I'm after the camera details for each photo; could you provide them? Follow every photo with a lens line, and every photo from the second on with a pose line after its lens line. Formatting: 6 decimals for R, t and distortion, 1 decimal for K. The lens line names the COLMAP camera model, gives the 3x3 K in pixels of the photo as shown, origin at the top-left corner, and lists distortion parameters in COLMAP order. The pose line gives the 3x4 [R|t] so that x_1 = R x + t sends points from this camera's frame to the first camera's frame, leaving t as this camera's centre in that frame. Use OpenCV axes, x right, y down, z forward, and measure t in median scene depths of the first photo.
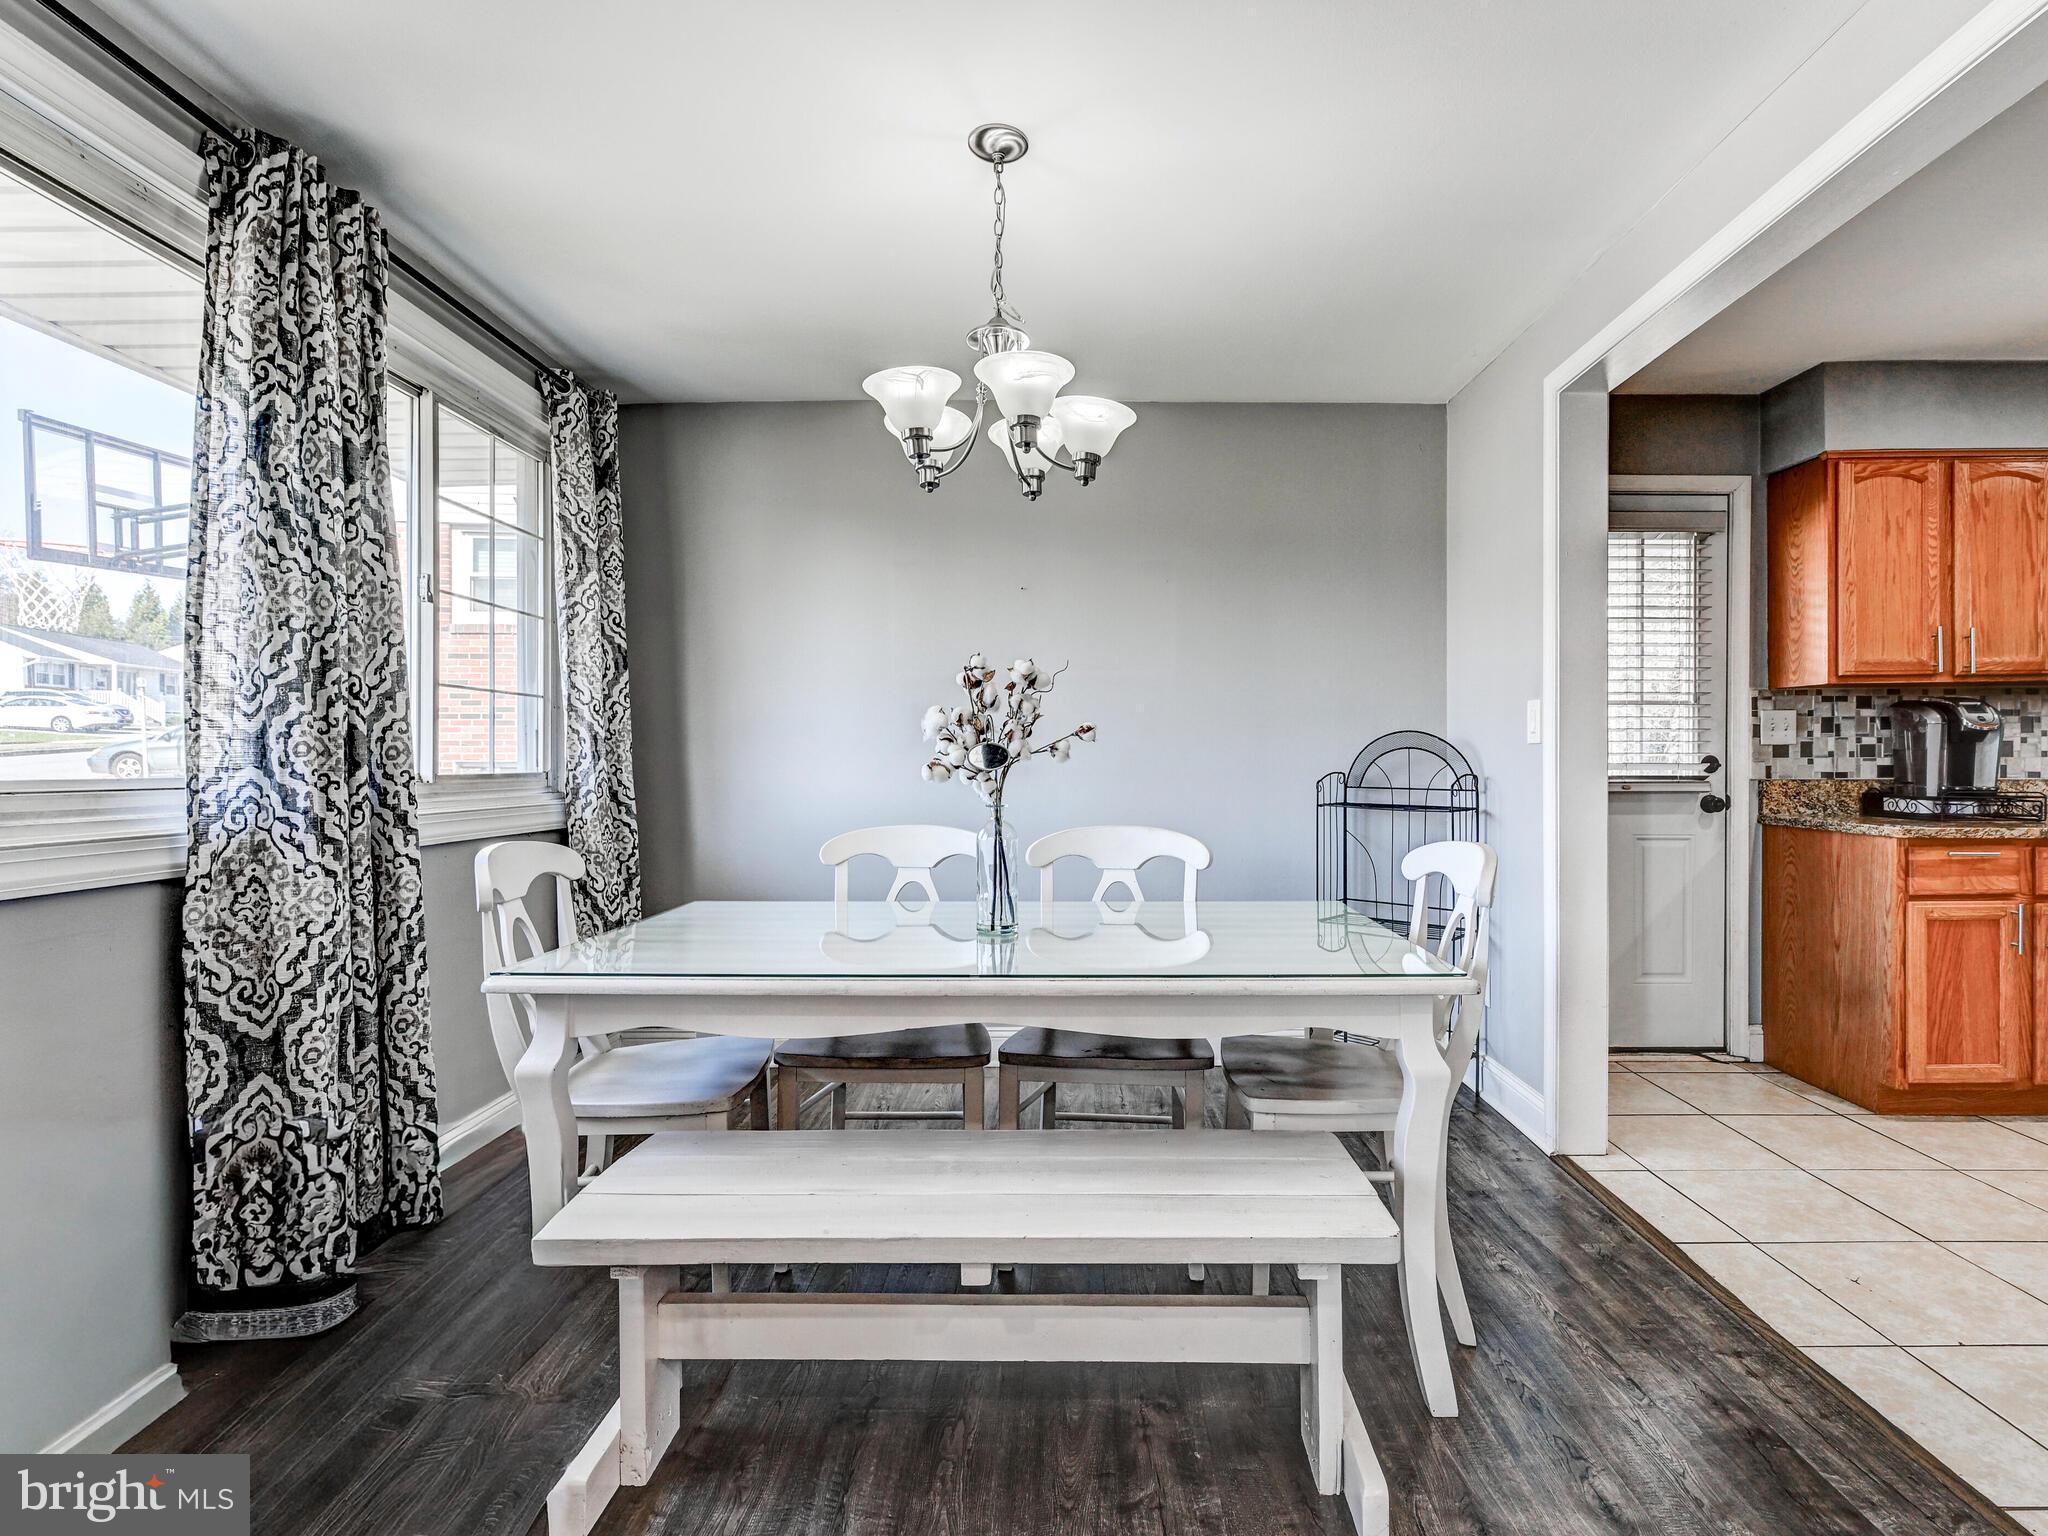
lens RADIAL K [[1071.3, 0, 1031.0], [0, 1071.3, 770.5], [0, 0, 1]] dist [0.000208, -0.000061]
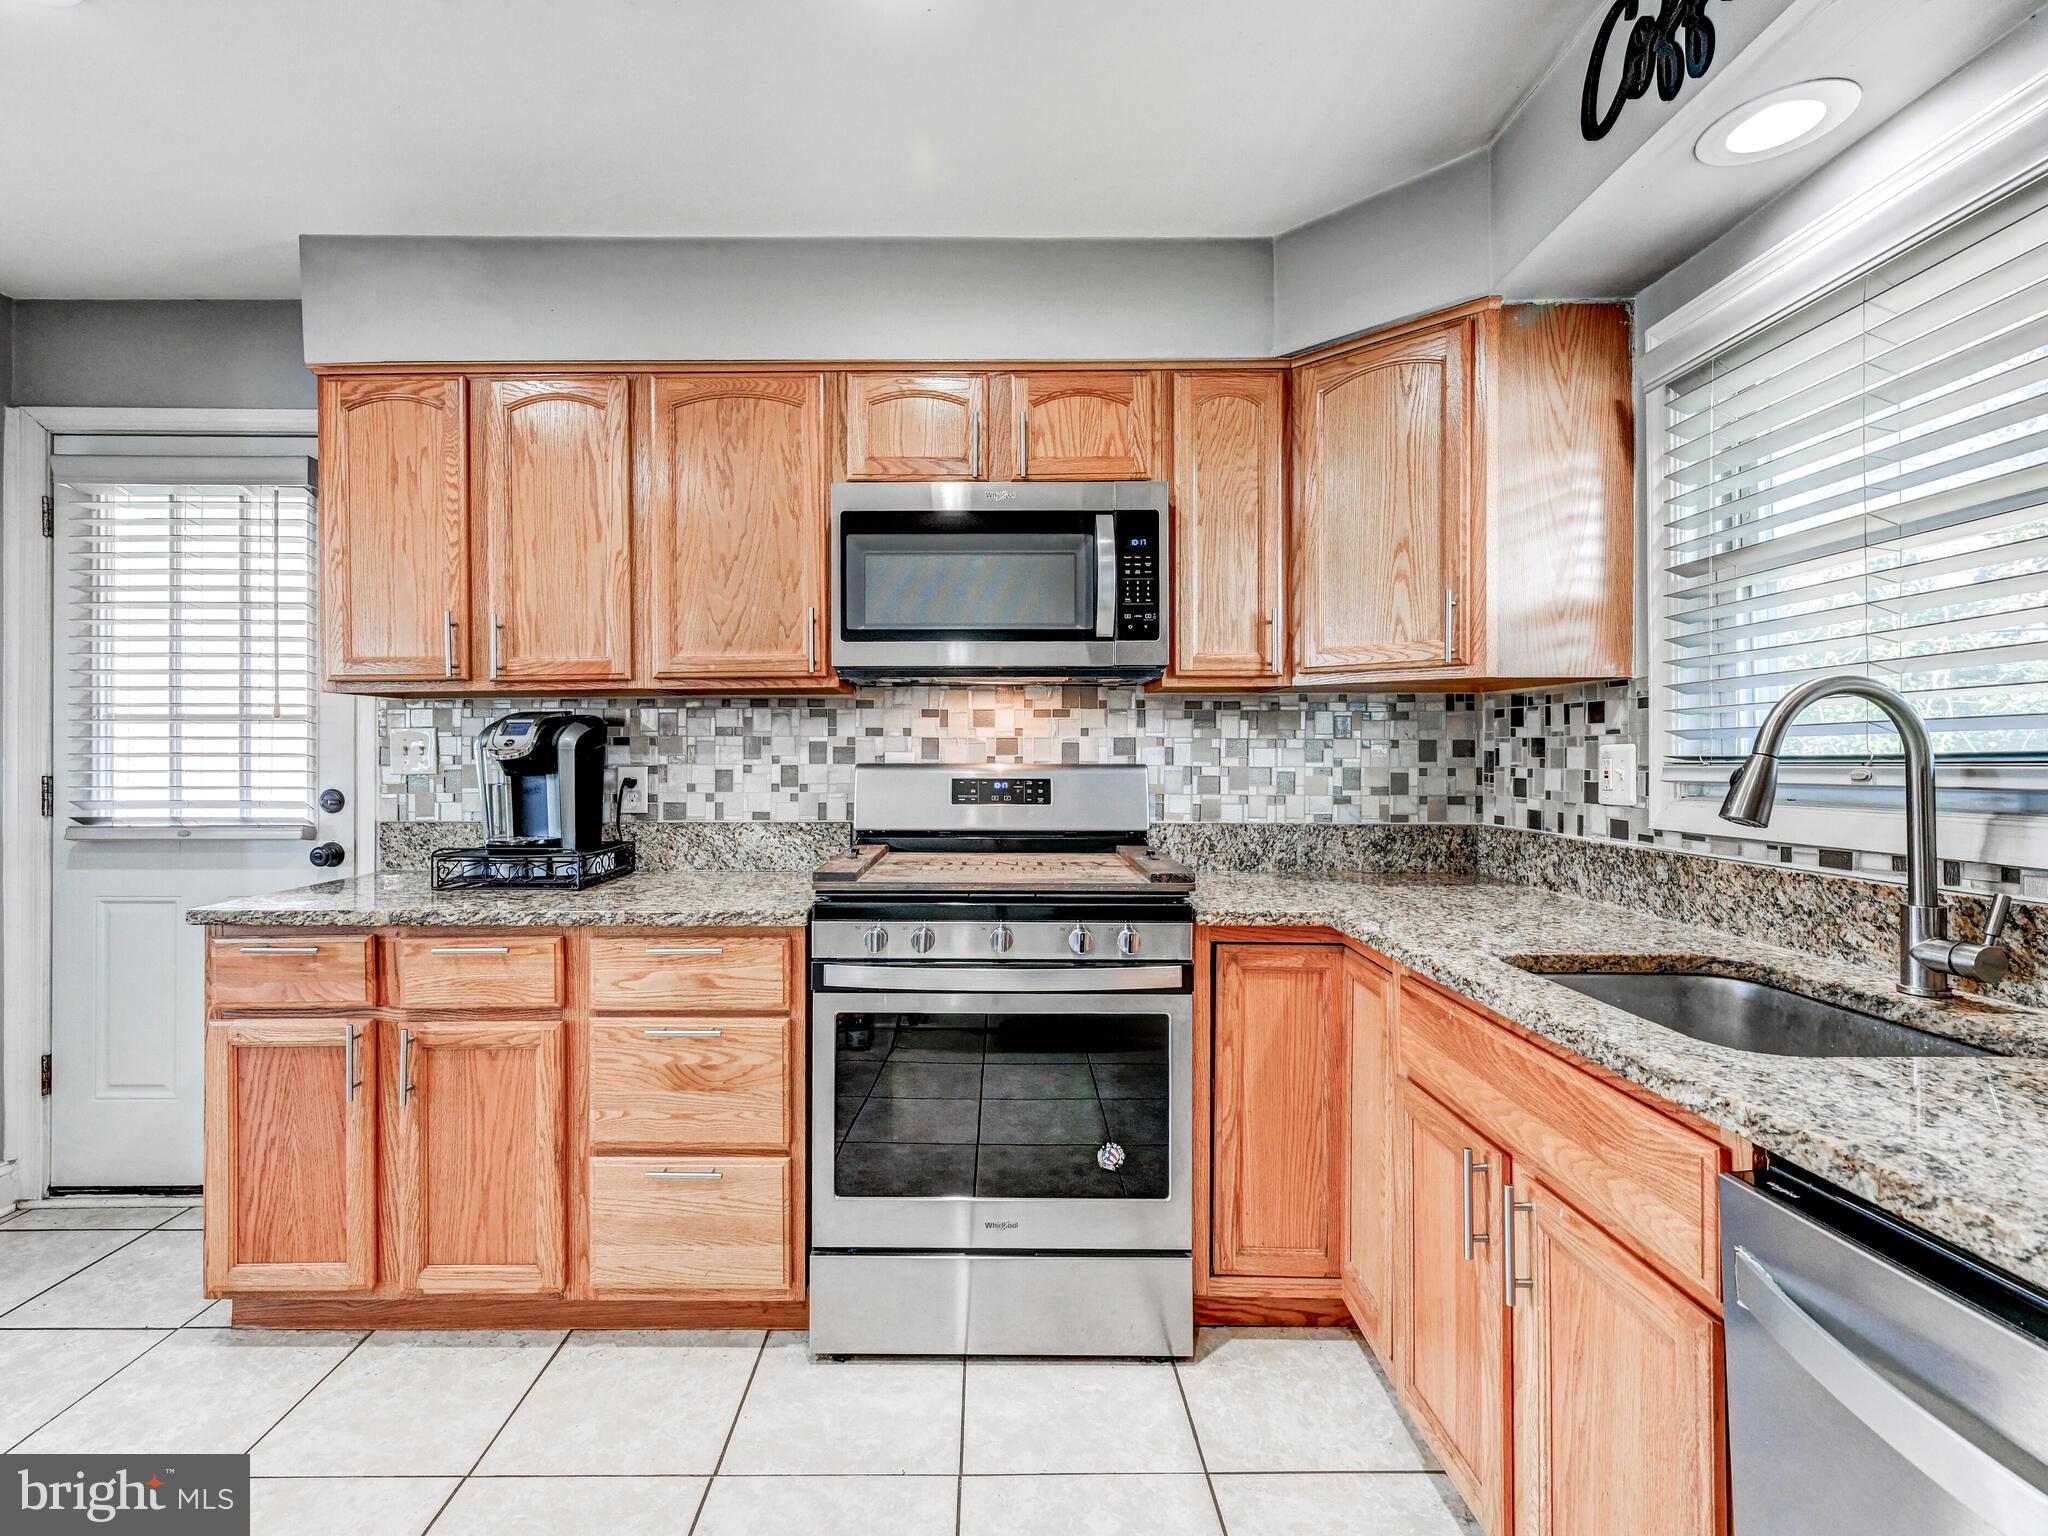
lens RADIAL K [[981.7, 0, 1026.6], [0, 981.7, 756.9], [0, 0, 1]] dist [0.002654, -0.000093]
pose [[0.999947, 0.000751, 0.010300, 1.152954], [-0.000649, 0.999950, -0.009935, -0.030936], [-0.010307, 0.009928, 0.999898, 0.331096]]
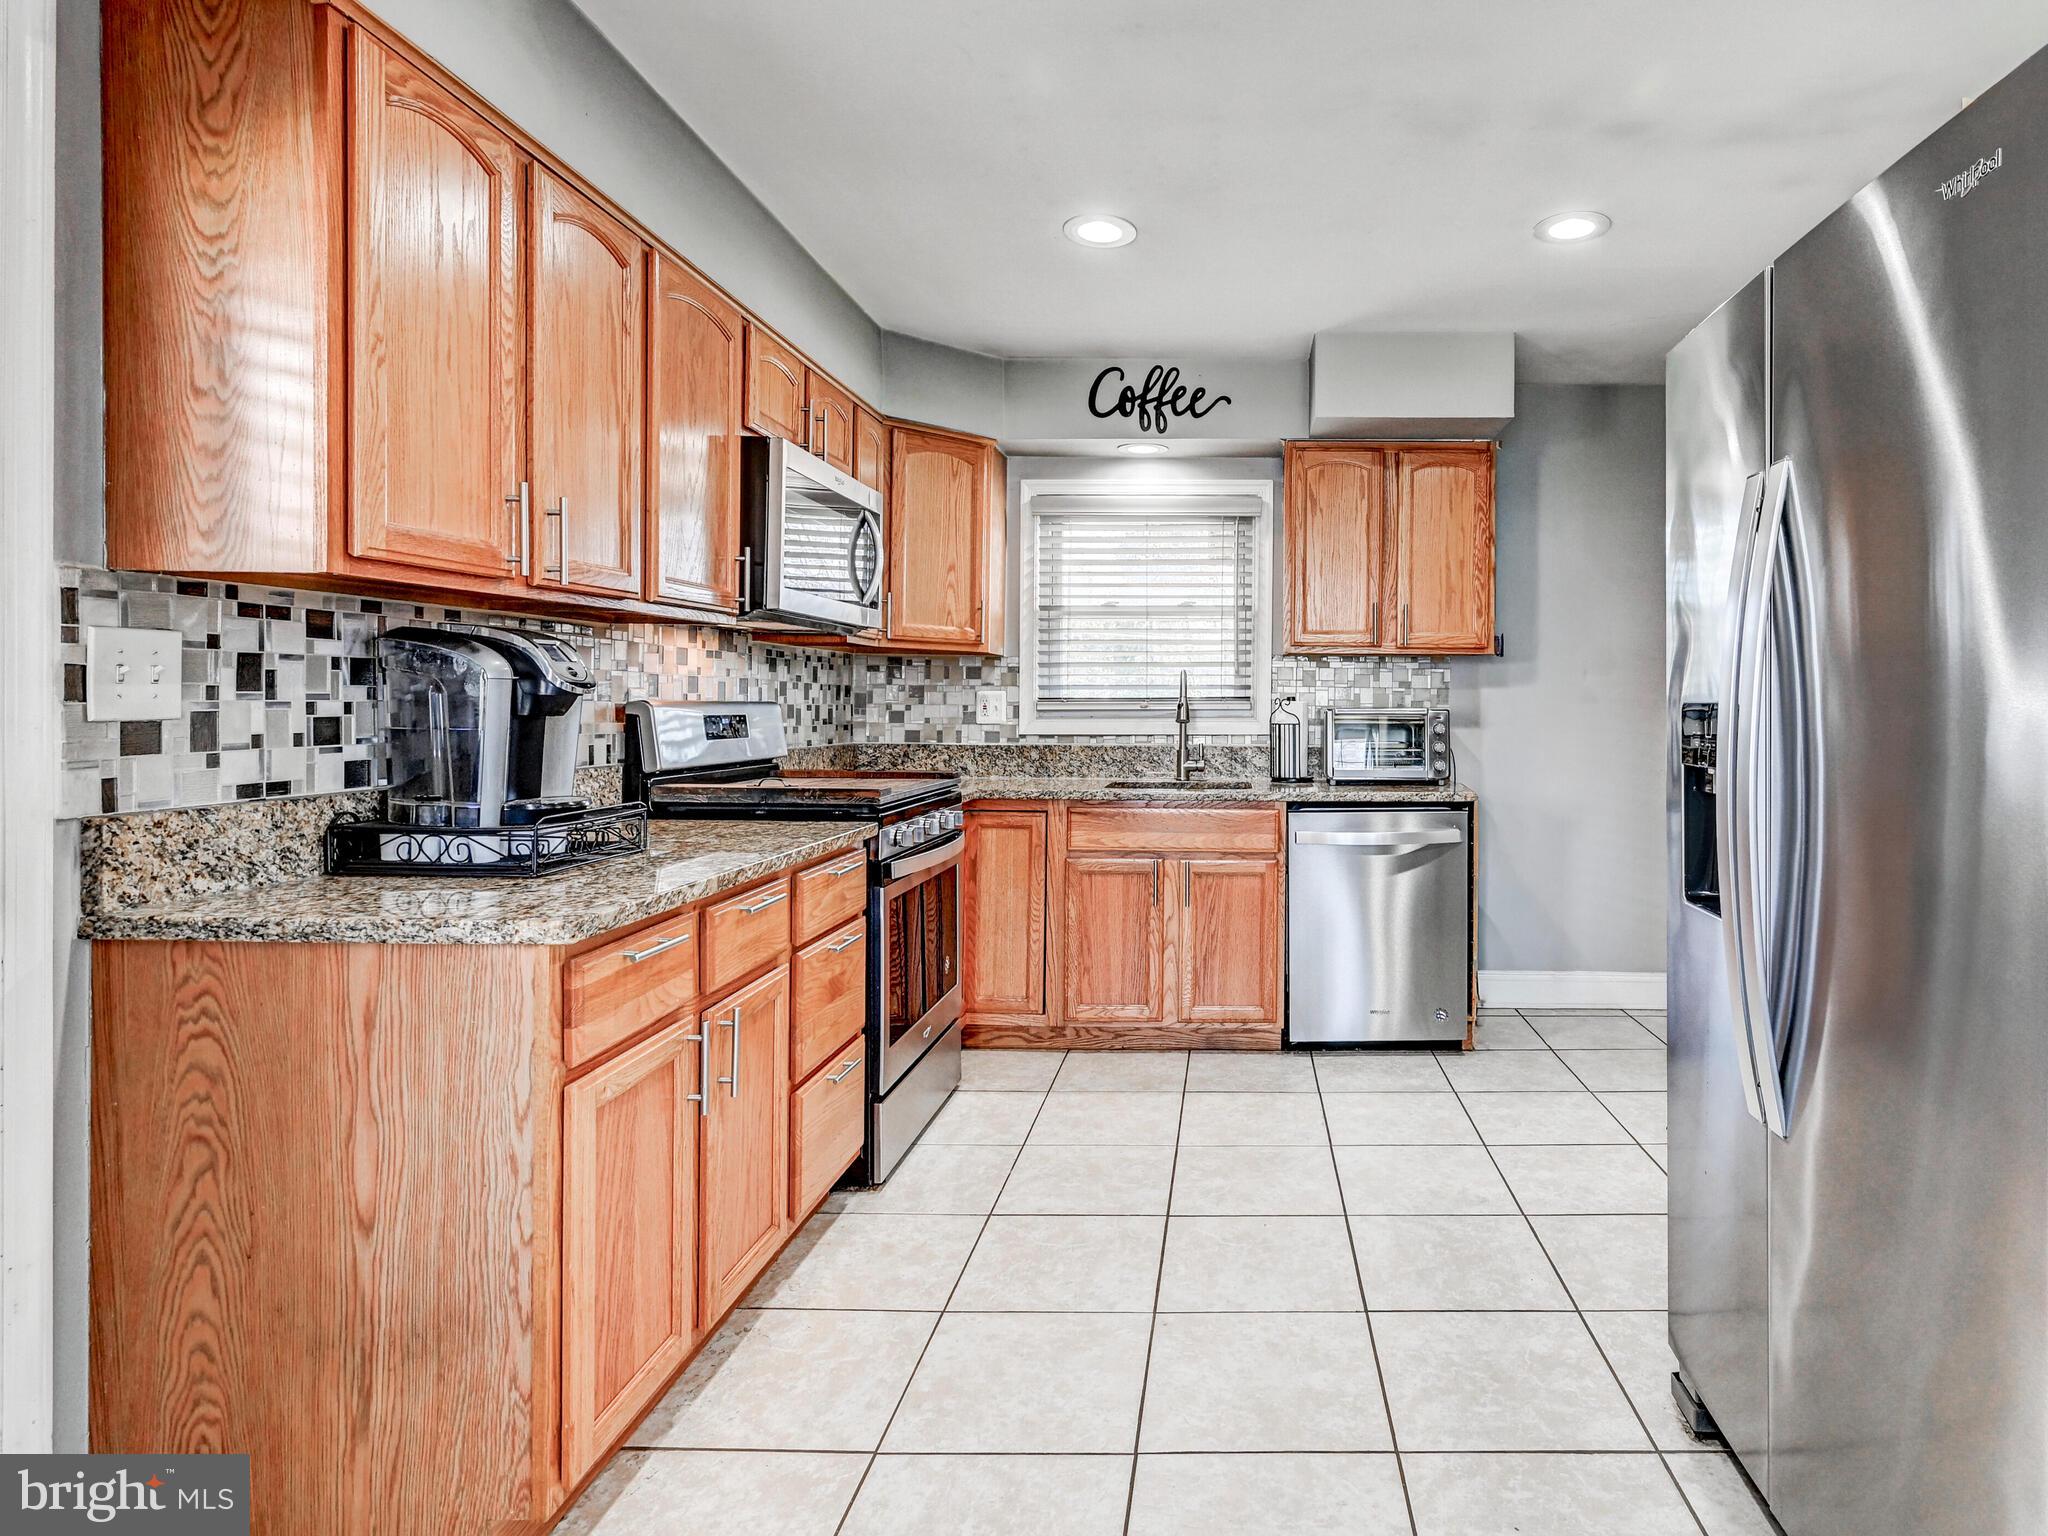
lens RADIAL K [[1118.3, 0, 1249.1], [0, 1118.3, 708.0], [0, 0, 1]] dist [-0.001522, 0.000873]
pose [[-0.019749, -0.004326, 0.999796, 0.307761], [0.001857, 0.999989, 0.004363, -0.030457], [-0.999803, 0.001943, -0.019740, 0.637934]]
